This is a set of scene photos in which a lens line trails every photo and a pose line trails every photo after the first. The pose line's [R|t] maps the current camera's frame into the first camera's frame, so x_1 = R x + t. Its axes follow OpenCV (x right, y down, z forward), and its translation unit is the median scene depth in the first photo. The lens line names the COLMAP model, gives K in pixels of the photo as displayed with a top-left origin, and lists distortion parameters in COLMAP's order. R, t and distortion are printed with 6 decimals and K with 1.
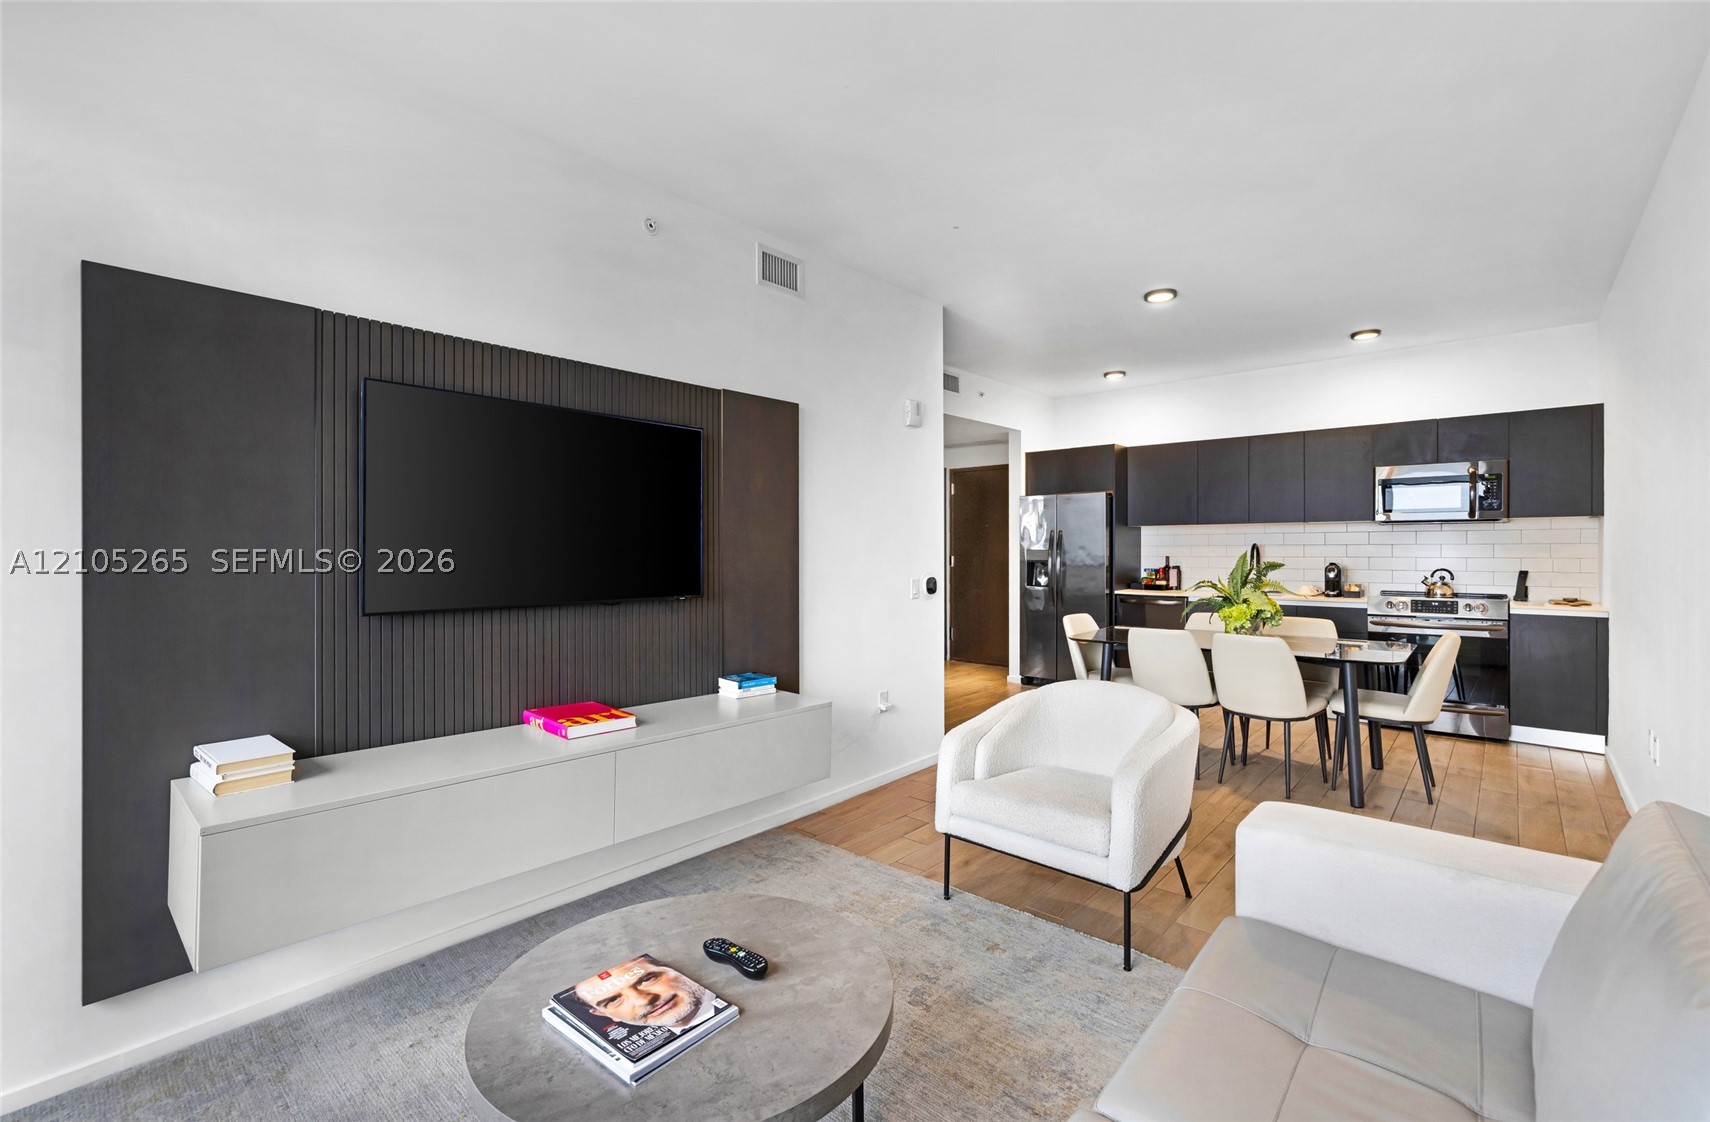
lens RADIAL K [[748.6, 0, 860.9], [0, 748.6, 549.0], [0, 0, 1]] dist [-0.013338, 0.001423]
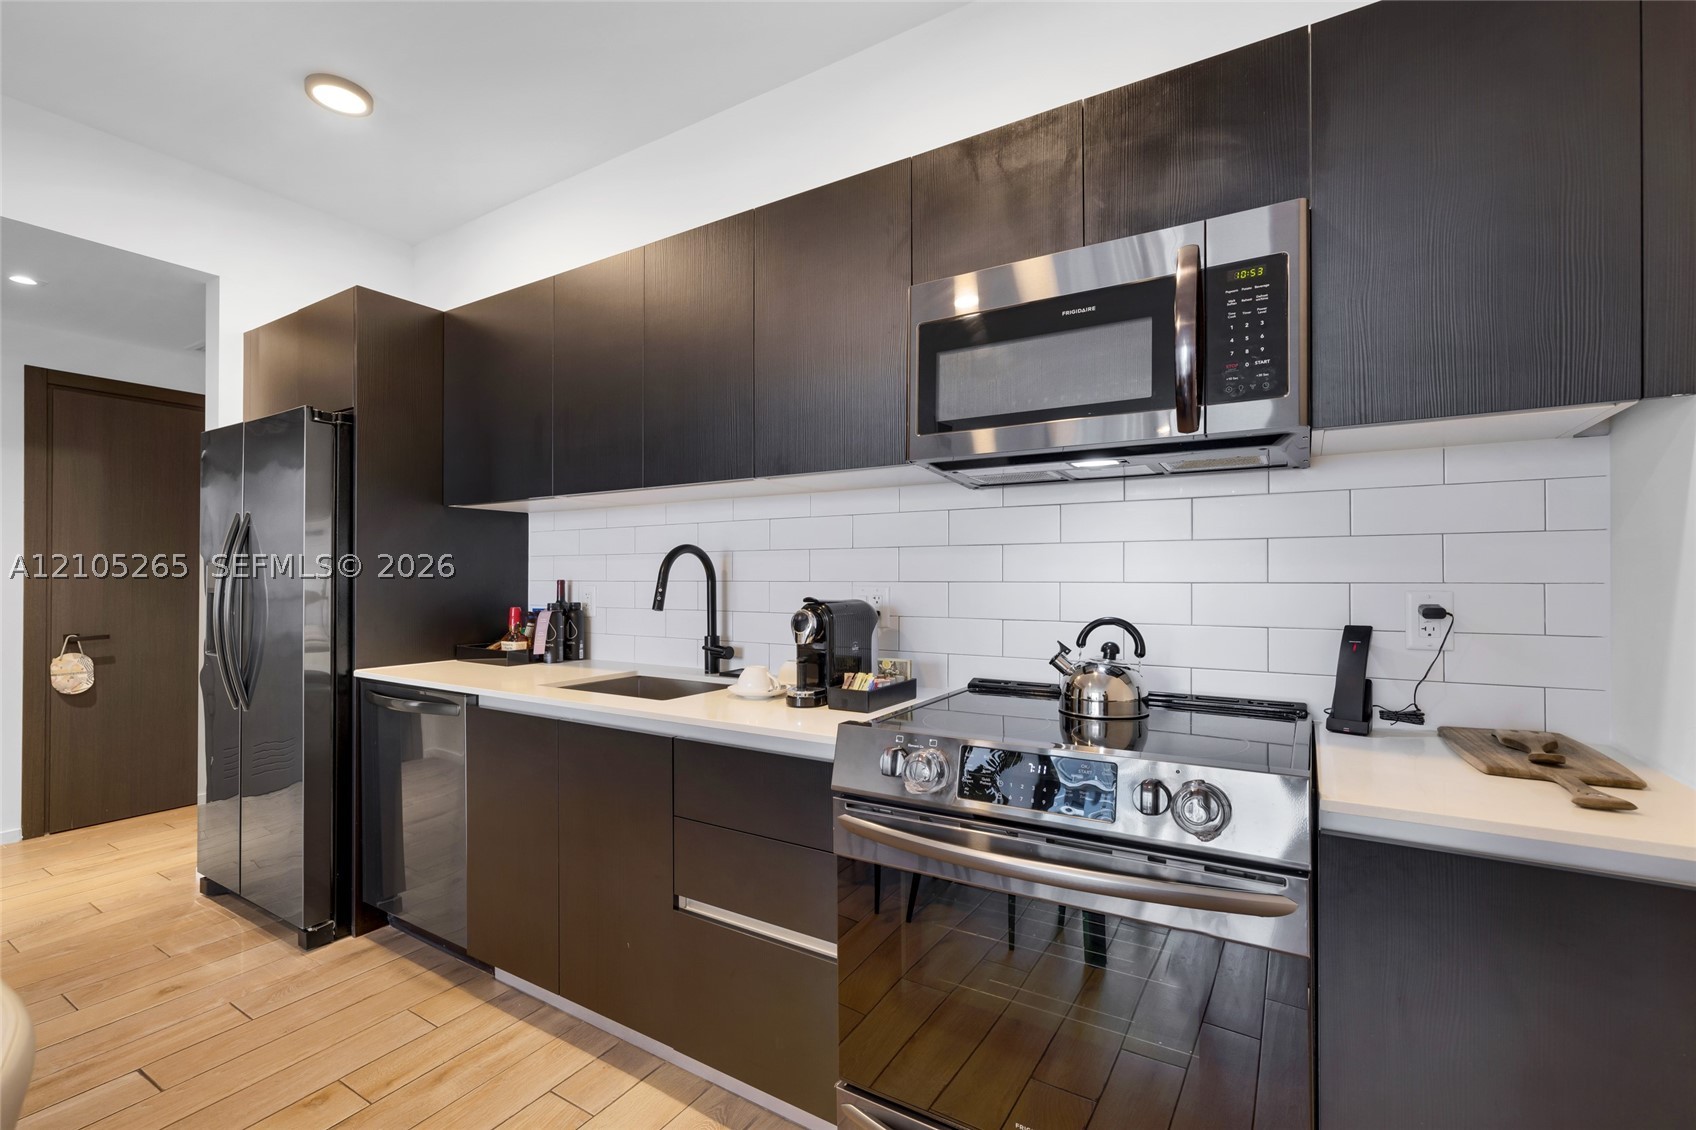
lens RADIAL K [[720.9, 0, 823.3], [0, 720.9, 567.3], [0, 0, 1]] dist [-0.001122, -0.000052]
pose [[0.992232, 0.004000, 0.124340, 0.700444], [-0.002447, 0.999917, -0.012638, 0.010506], [-0.124381, 0.012235, 0.992159, 0.803273]]
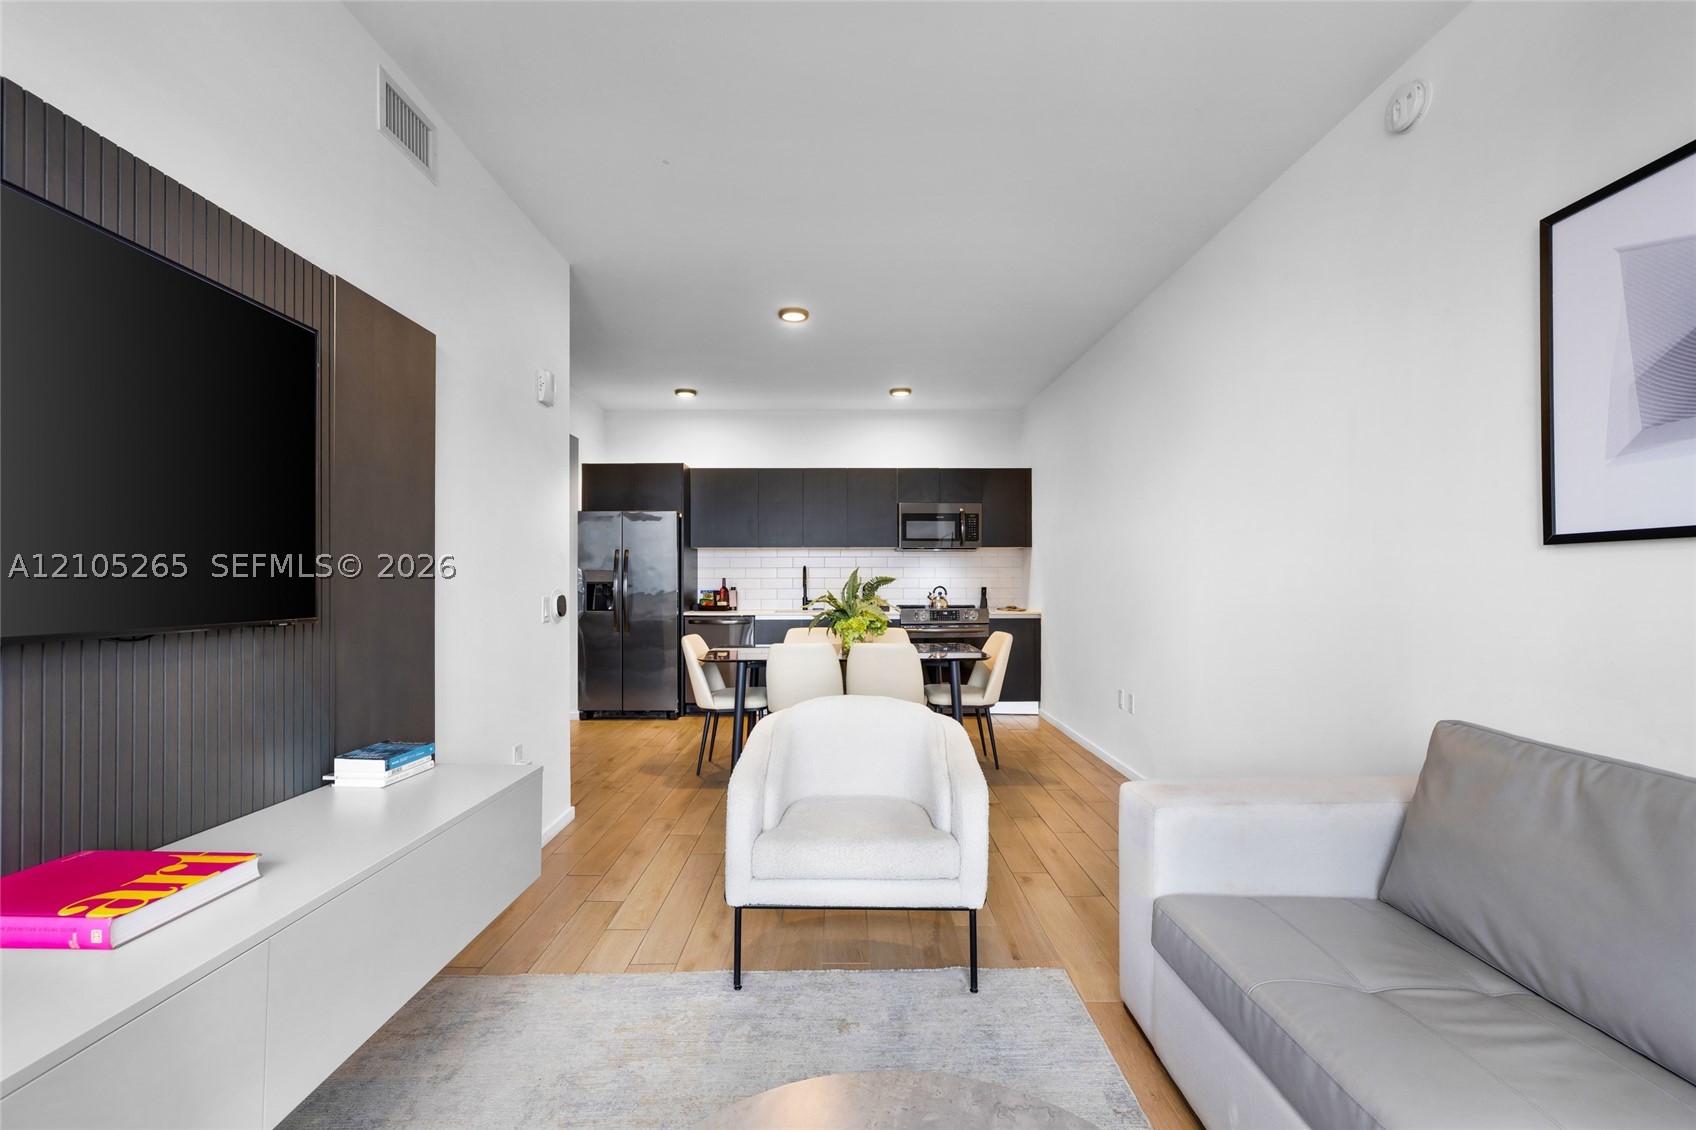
lens RADIAL K [[720.9, 0, 852.1], [0, 720.9, 577.0], [0, 0, 1]] dist [-0.001122, -0.000052]
pose [[0.744558, 0.003419, 0.667549, -0.171466], [0.001092, 0.999979, -0.006340, 0.020557], [-0.667557, 0.005450, 0.744539, 0.193693]]
